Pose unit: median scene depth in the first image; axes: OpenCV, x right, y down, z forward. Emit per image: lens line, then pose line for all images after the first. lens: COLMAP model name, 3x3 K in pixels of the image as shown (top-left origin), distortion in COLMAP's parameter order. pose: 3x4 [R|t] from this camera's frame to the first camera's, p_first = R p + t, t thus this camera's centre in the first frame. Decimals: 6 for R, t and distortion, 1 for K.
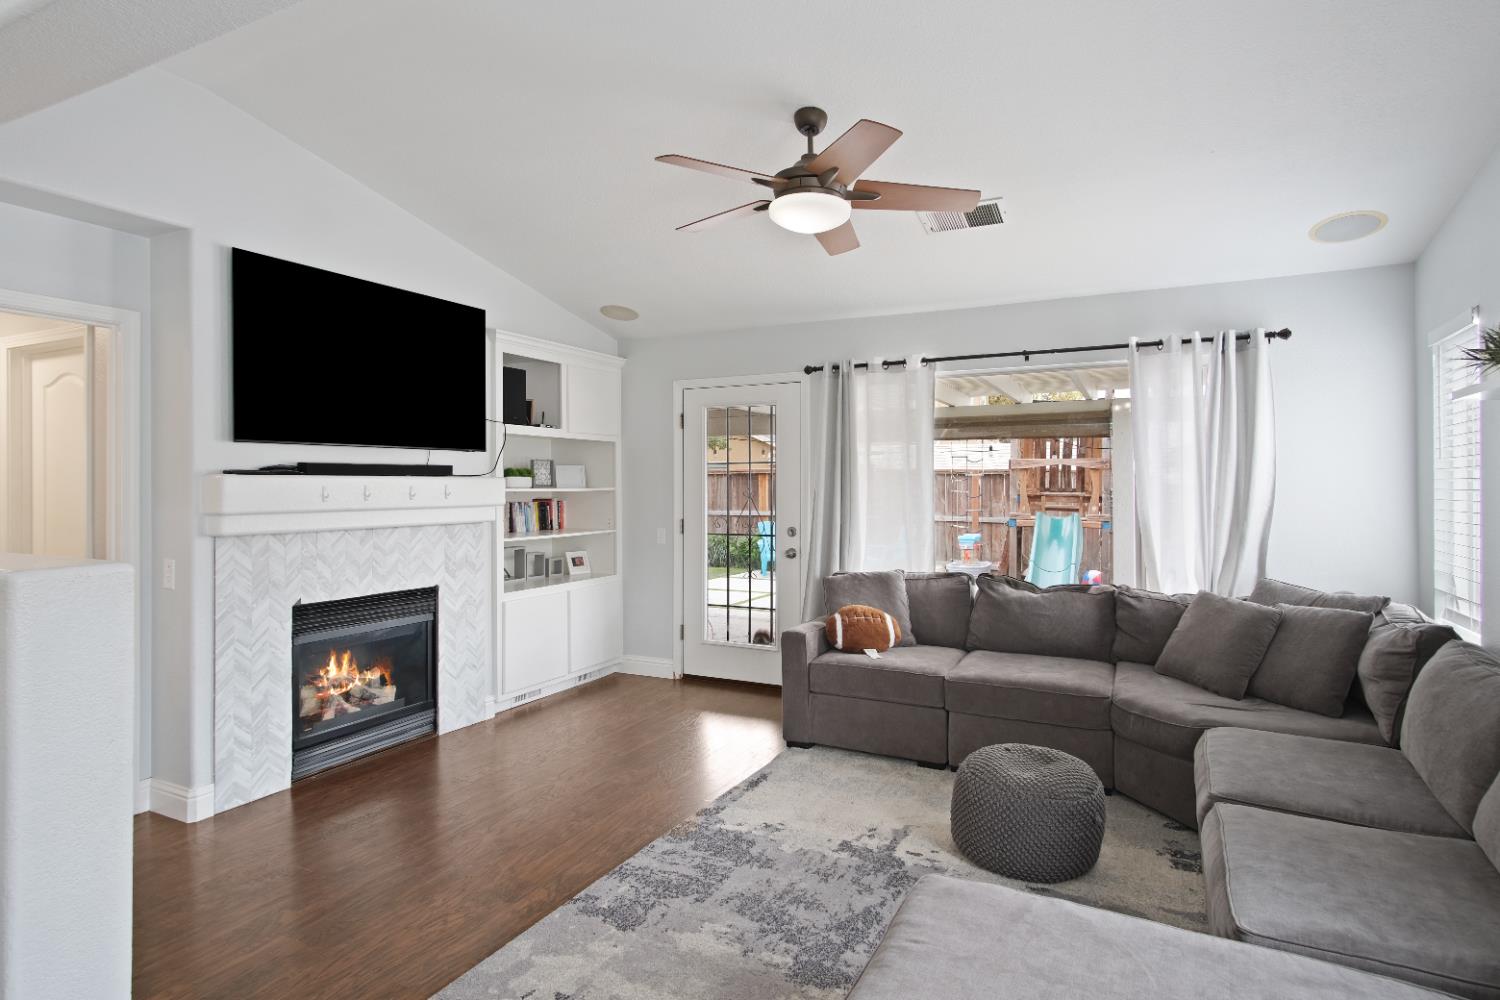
lens RADIAL K [[801.3, 0, 750.0], [0, 801.3, 500.0], [0, 0, 1]] dist [-0.002363, 0.001745]
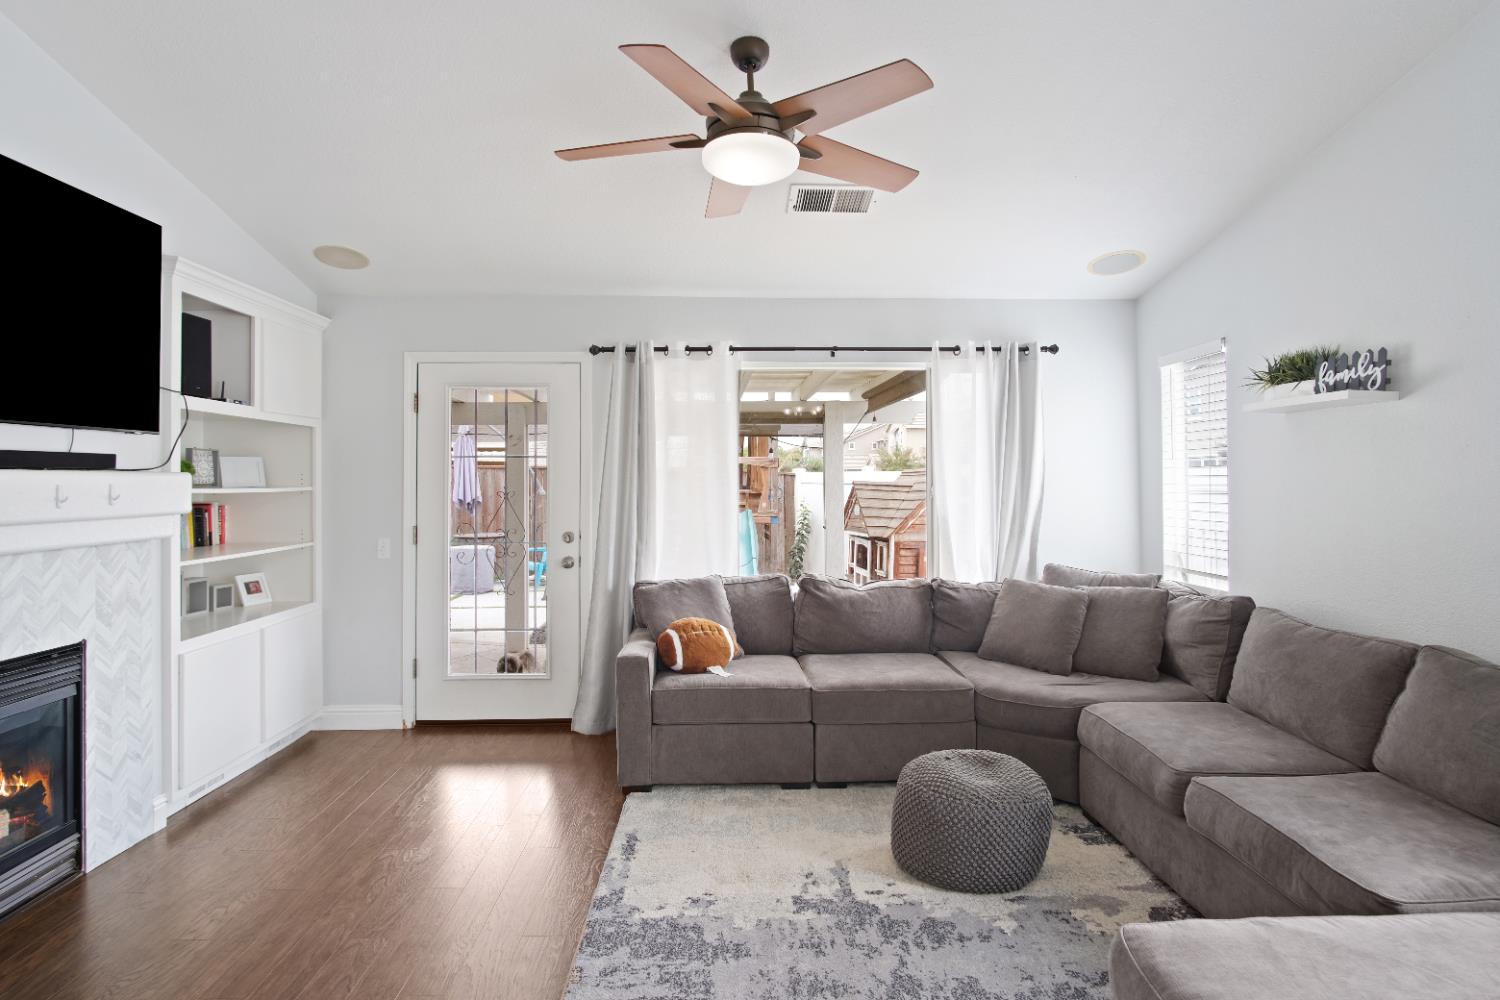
lens RADIAL K [[806.4, 0, 750.5], [0, 806.4, 482.4], [0, 0, 1]] dist [-0.023712, 0.002321]
pose [[0.873928, -0.003021, 0.486046, -0.229532], [0.012306, 0.999798, -0.015912, -0.003359], [-0.485899, 0.019887, 0.873789, 0.179042]]
